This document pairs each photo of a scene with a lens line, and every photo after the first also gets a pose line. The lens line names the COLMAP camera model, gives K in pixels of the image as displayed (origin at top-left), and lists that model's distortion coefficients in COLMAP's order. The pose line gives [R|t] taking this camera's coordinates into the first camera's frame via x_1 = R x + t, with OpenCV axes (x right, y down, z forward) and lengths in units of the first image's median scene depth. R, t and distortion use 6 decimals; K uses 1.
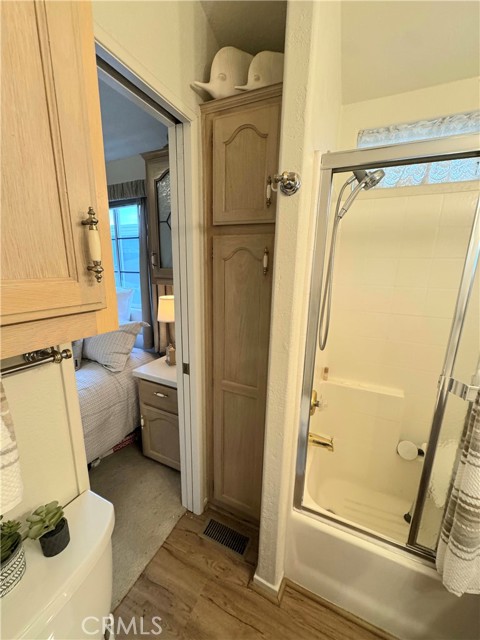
lens RADIAL K [[254.4, 0, 242.6], [0, 254.4, 321.7], [0, 0, 1]] dist [-0.000409, -0.000406]
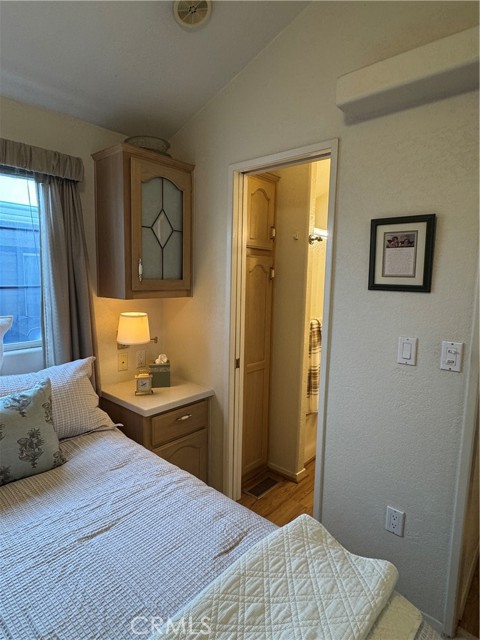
lens RADIAL K [[360.2, 0, 239.8], [0, 360.2, 318.7], [0, 0, 1]] dist [-0.006826, 0.001786]
pose [[0.270699, -0.131743, 0.953607, -1.745277], [0.195281, 0.977511, 0.079611, -0.143527], [-0.942649, 0.164671, 0.290338, 0.467518]]
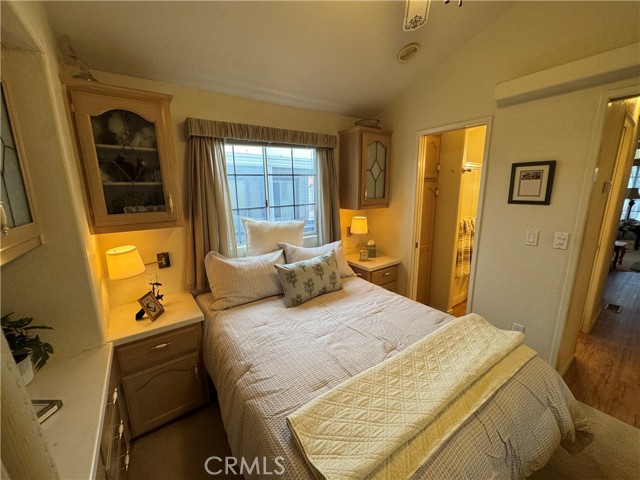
lens RADIAL K [[254.4, 0, 320.5], [0, 254.4, 239.3], [0, 0, 1]] dist [-0.000409, -0.000406]
pose [[0.481972, -0.203021, 0.852341, -2.312665], [0.215117, 0.970429, 0.109506, -0.252050], [-0.849369, 0.130574, 0.511393, 0.591656]]
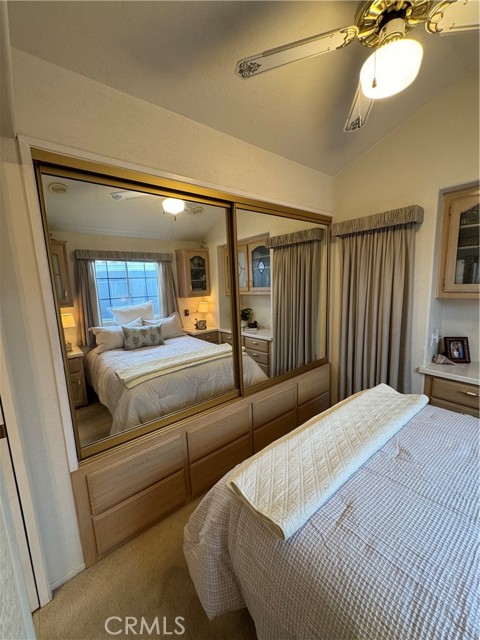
lens RADIAL K [[254.4, 0, 240.4], [0, 254.4, 320.8], [0, 0, 1]] dist [-0.000409, -0.000406]
pose [[-0.423387, 0.127314, -0.896958, -0.458102], [-0.165272, 0.962607, 0.214645, -0.197341], [0.890746, 0.239120, -0.386514, 0.669279]]
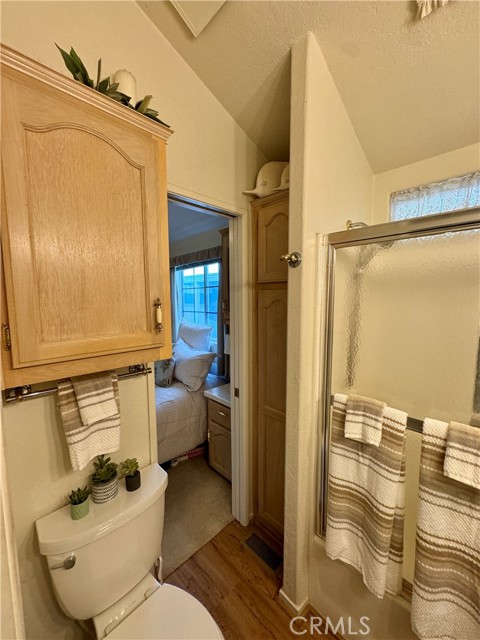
lens RADIAL K [[254.4, 0, 242.0], [0, 254.4, 321.8], [0, 0, 1]] dist [-0.000409, -0.000406]
pose [[0.937217, 0.006606, -0.348684, 0.234999], [-0.051578, 0.991451, -0.119852, -0.012550], [0.344911, 0.130312, 0.929546, -0.204679]]
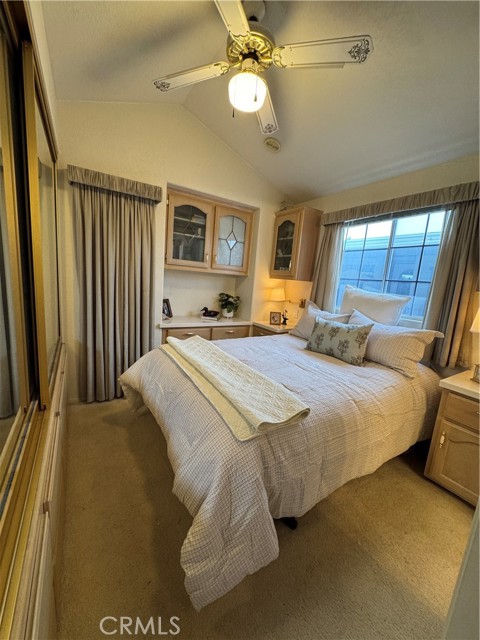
lens RADIAL K [[254.4, 0, 240.9], [0, 254.4, 320.4], [0, 0, 1]] dist [-0.000409, -0.000406]
pose [[0.846216, 0.130218, -0.516684, -0.766751], [-0.170330, 0.984907, -0.030742, 0.163923], [0.504882, 0.114021, 0.855624, -0.248730]]
